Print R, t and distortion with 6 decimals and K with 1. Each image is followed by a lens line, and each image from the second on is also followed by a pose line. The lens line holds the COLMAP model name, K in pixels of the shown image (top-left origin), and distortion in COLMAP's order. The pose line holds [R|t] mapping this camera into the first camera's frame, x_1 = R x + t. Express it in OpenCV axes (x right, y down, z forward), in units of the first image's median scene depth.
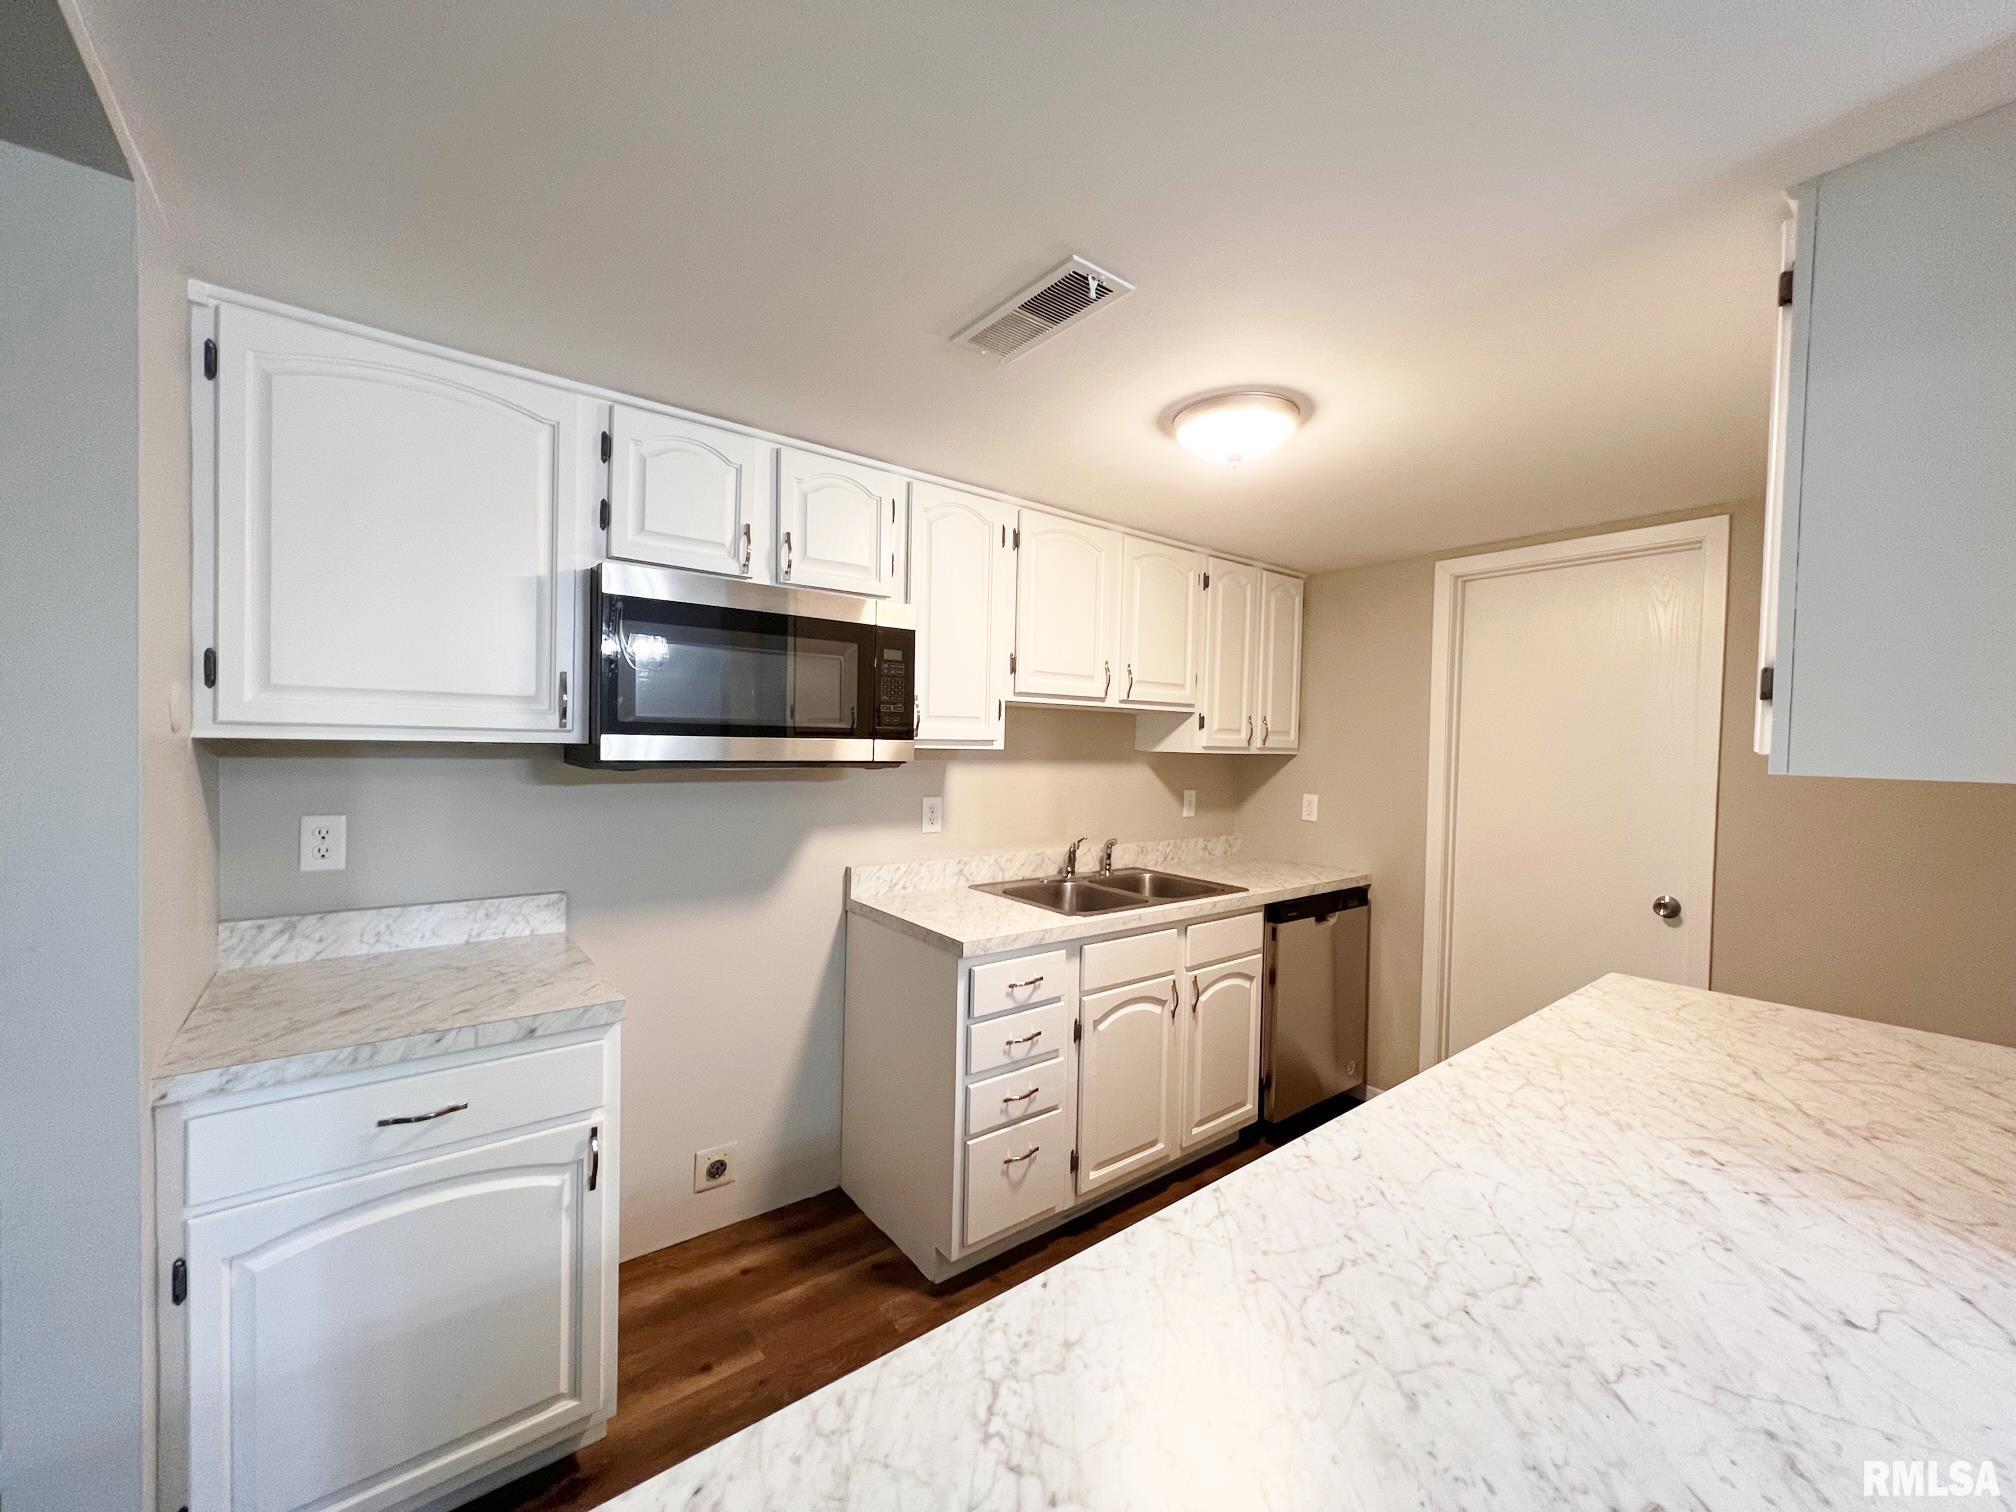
lens RADIAL K [[803.1, 0, 1008.5], [0, 803.1, 757.3], [0, 0, 1]] dist [-0.002454, 0.001158]
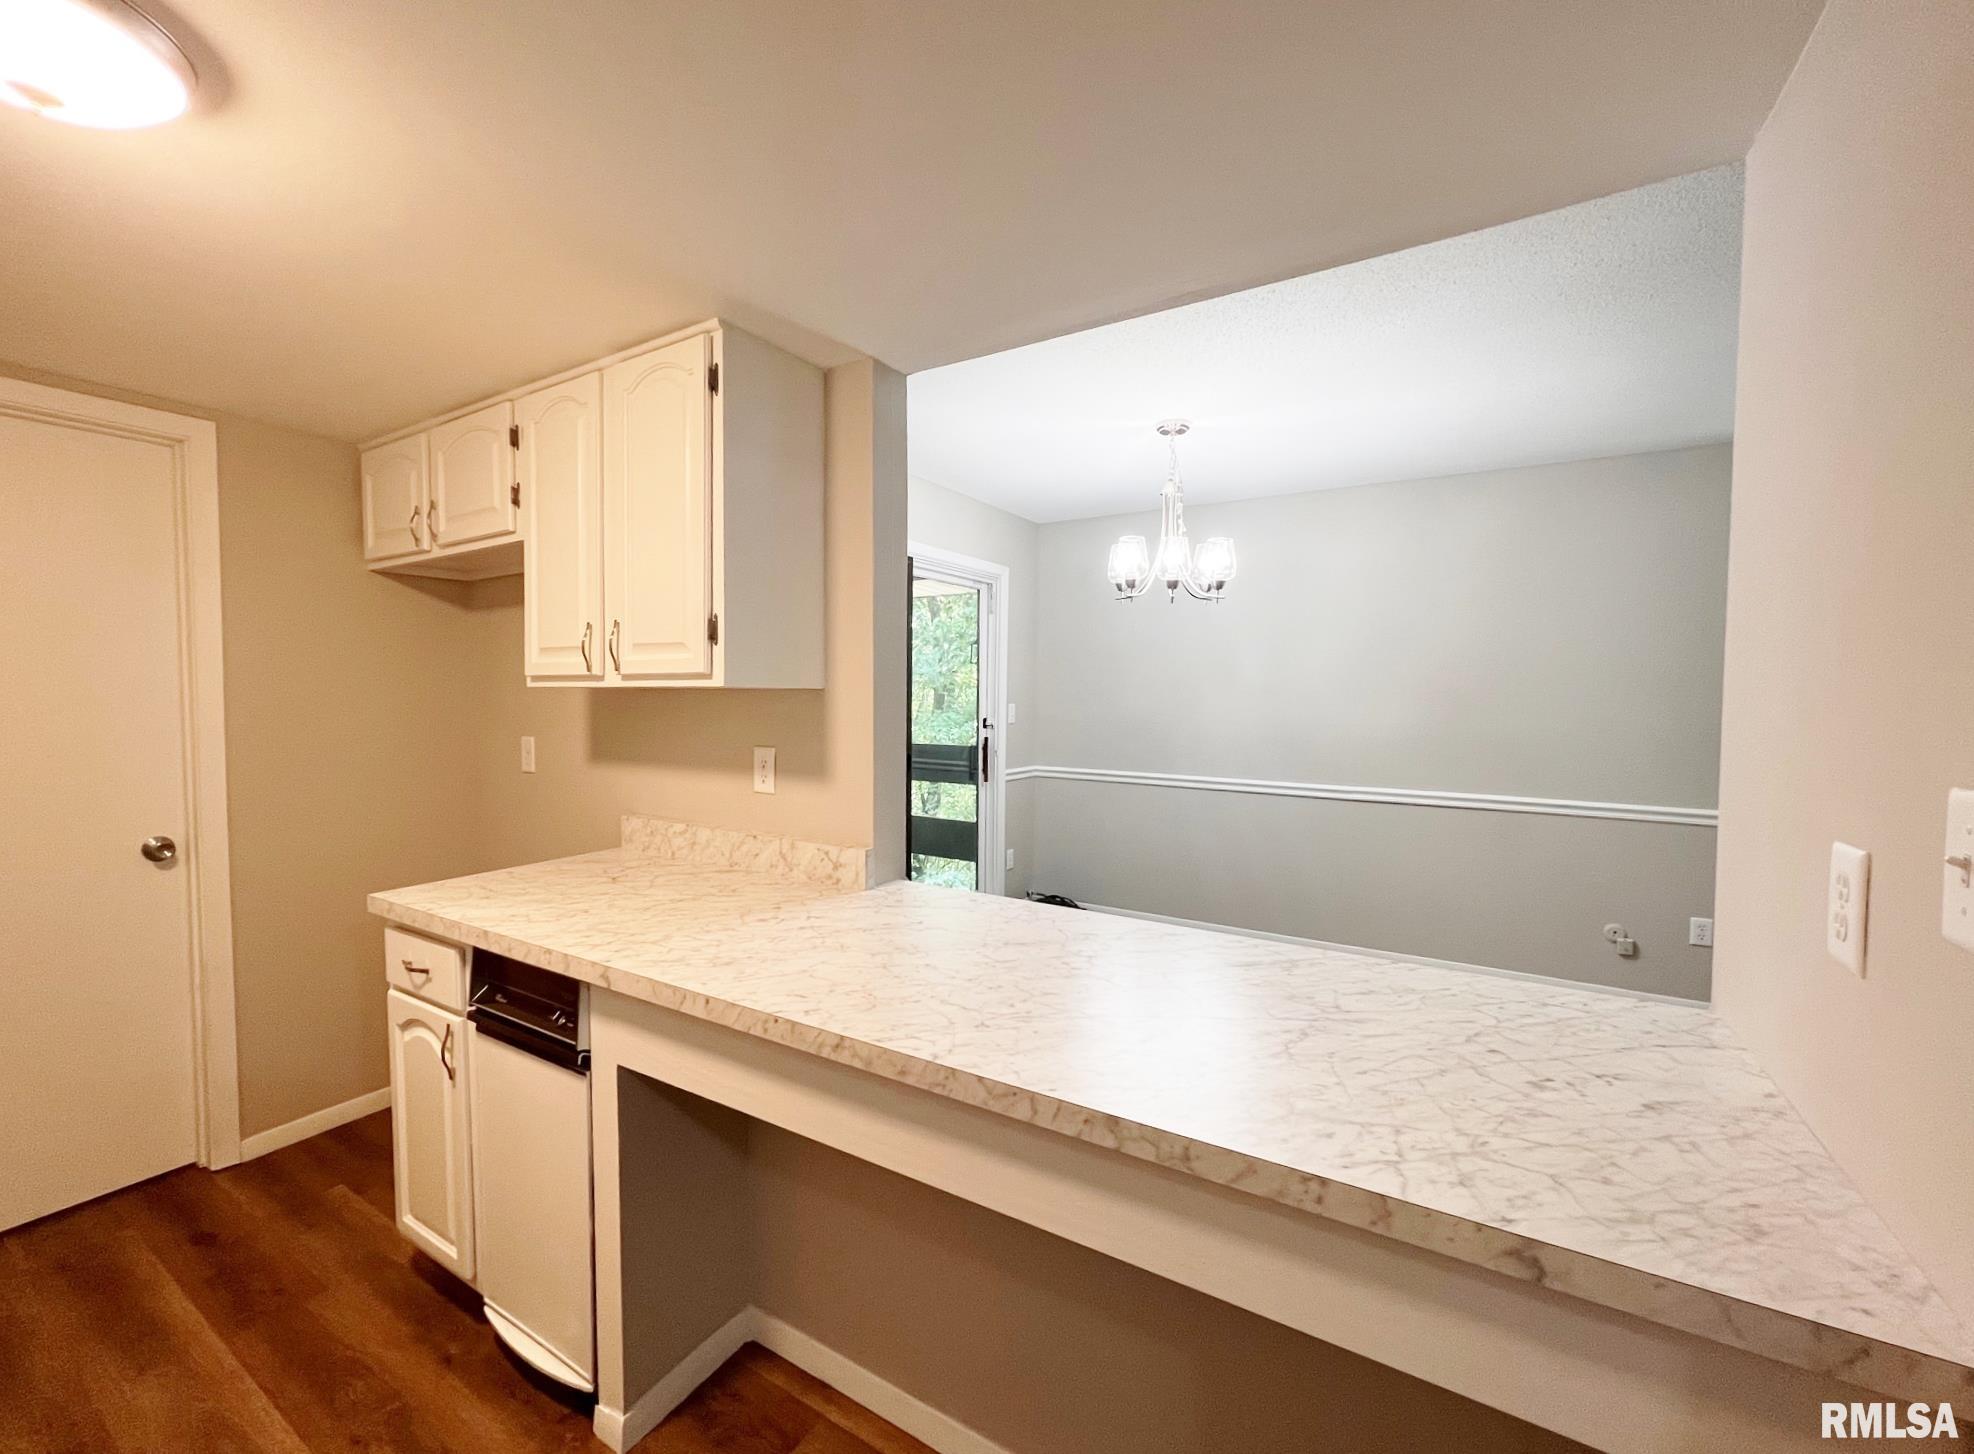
lens RADIAL K [[786.4, 0, 1000.5], [0, 786.4, 734.5], [0, 0, 1]] dist [-0.002454, 0.001158]
pose [[-0.359397, -0.067470, 0.930743, -0.384931], [0.004038, 0.997261, 0.073851, 0.001133], [-0.933176, 0.030300, -0.358140, 0.554810]]
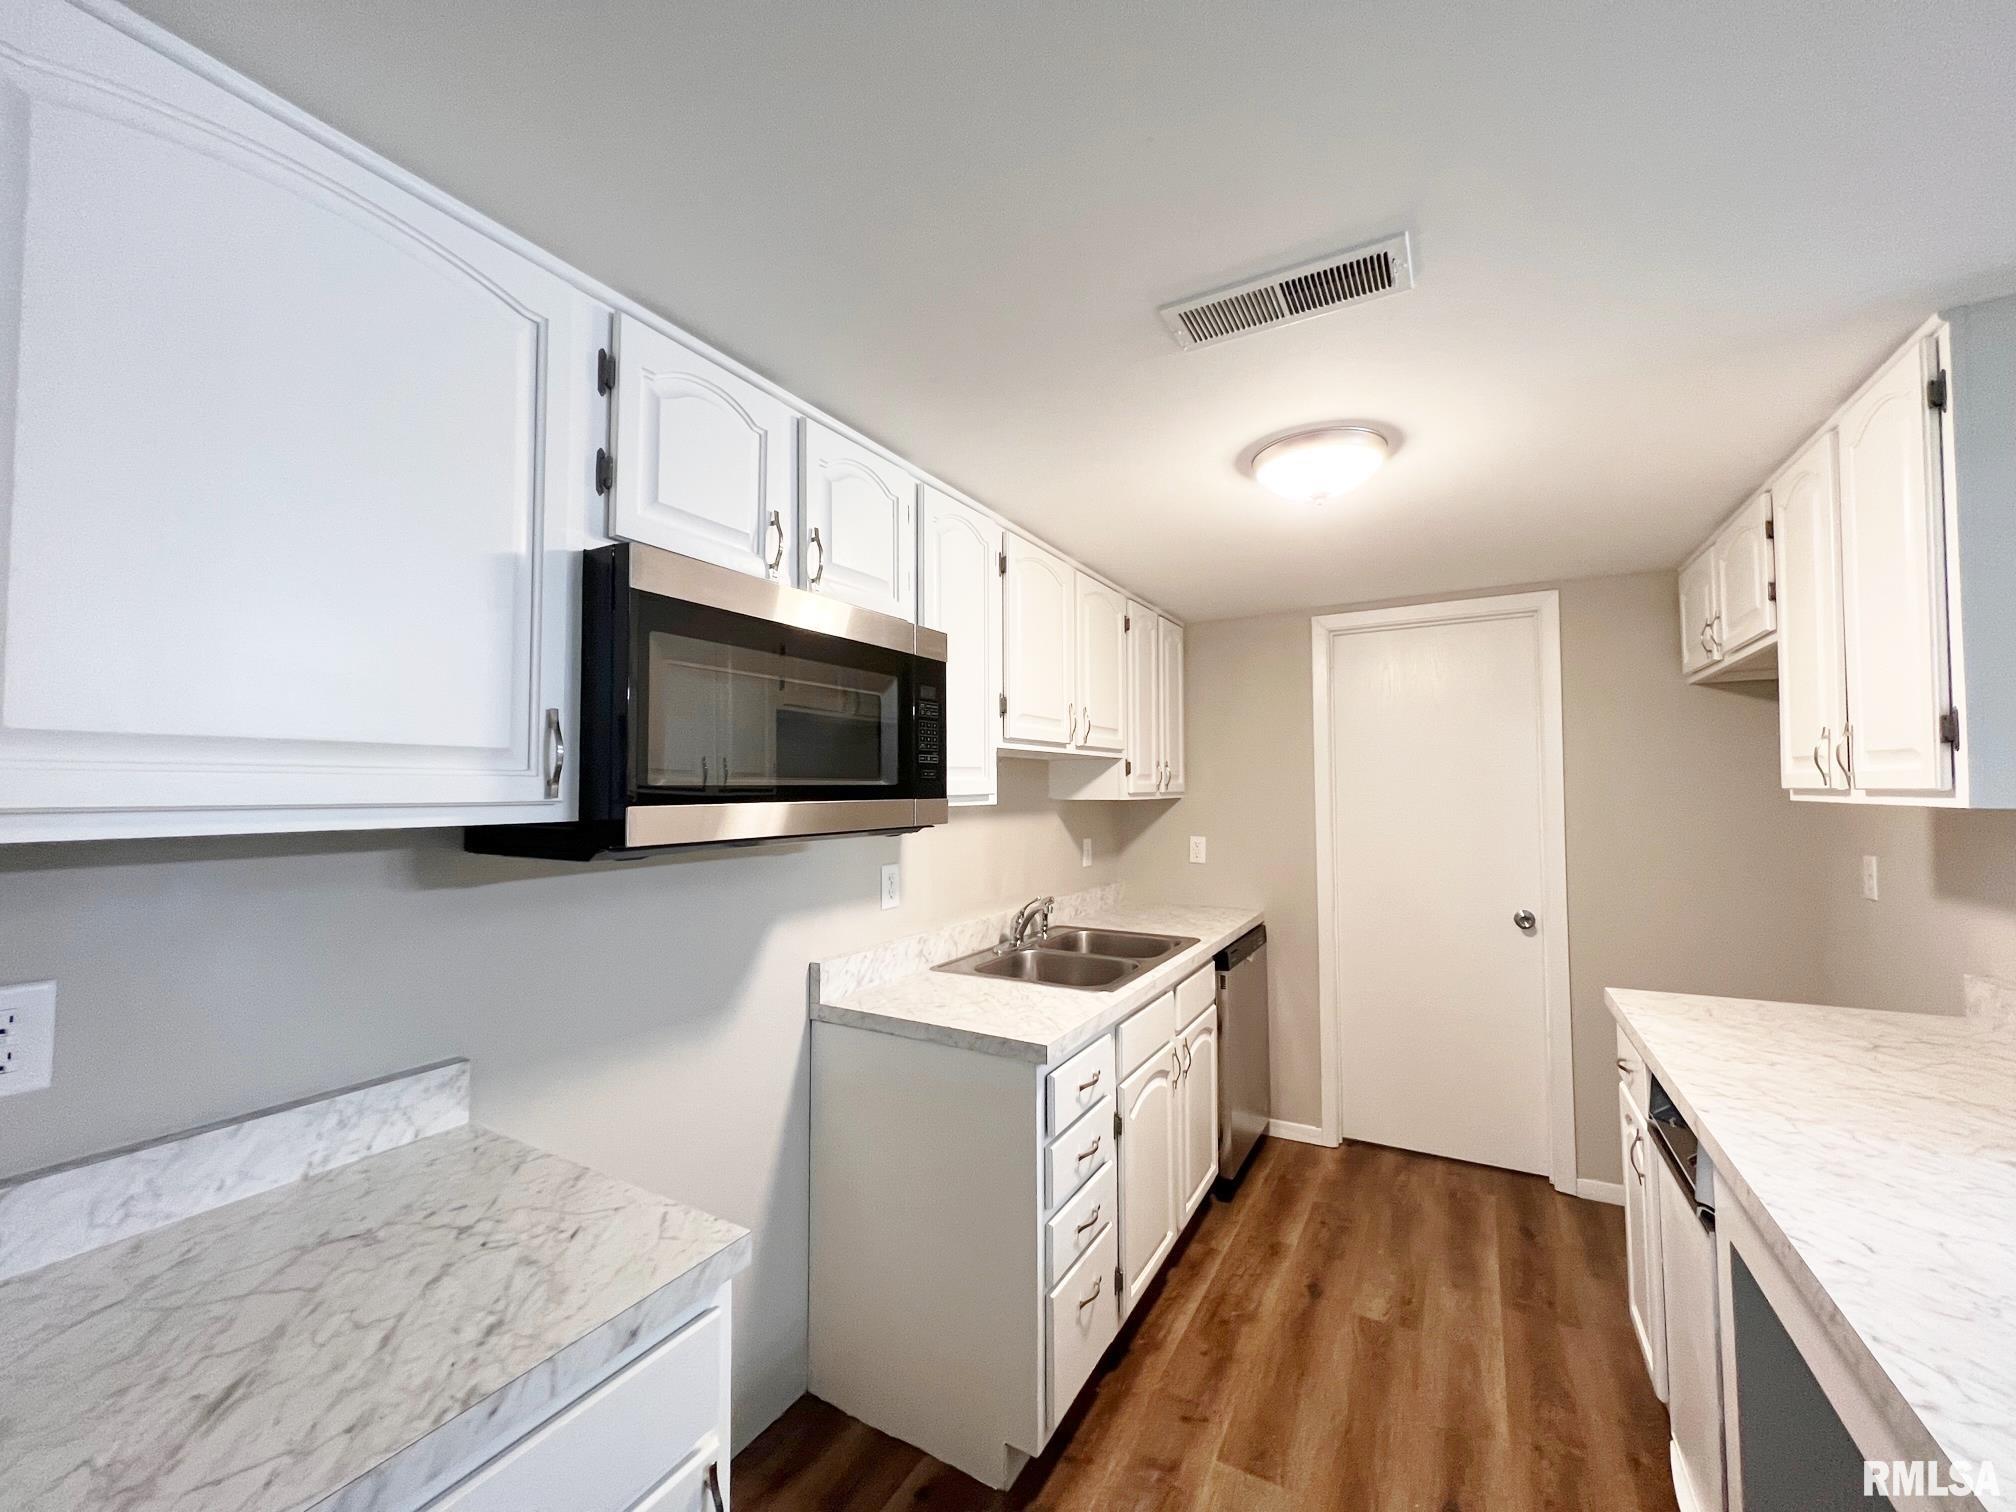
lens RADIAL K [[803.1, 0, 1009.6], [0, 803.1, 757.1], [0, 0, 1]] dist [-0.002454, 0.001158]
pose [[0.924246, -0.012687, 0.381587, -0.393216], [0.033744, 0.998251, -0.048542, -0.022441], [-0.380304, 0.057742, 0.923057, 0.244036]]
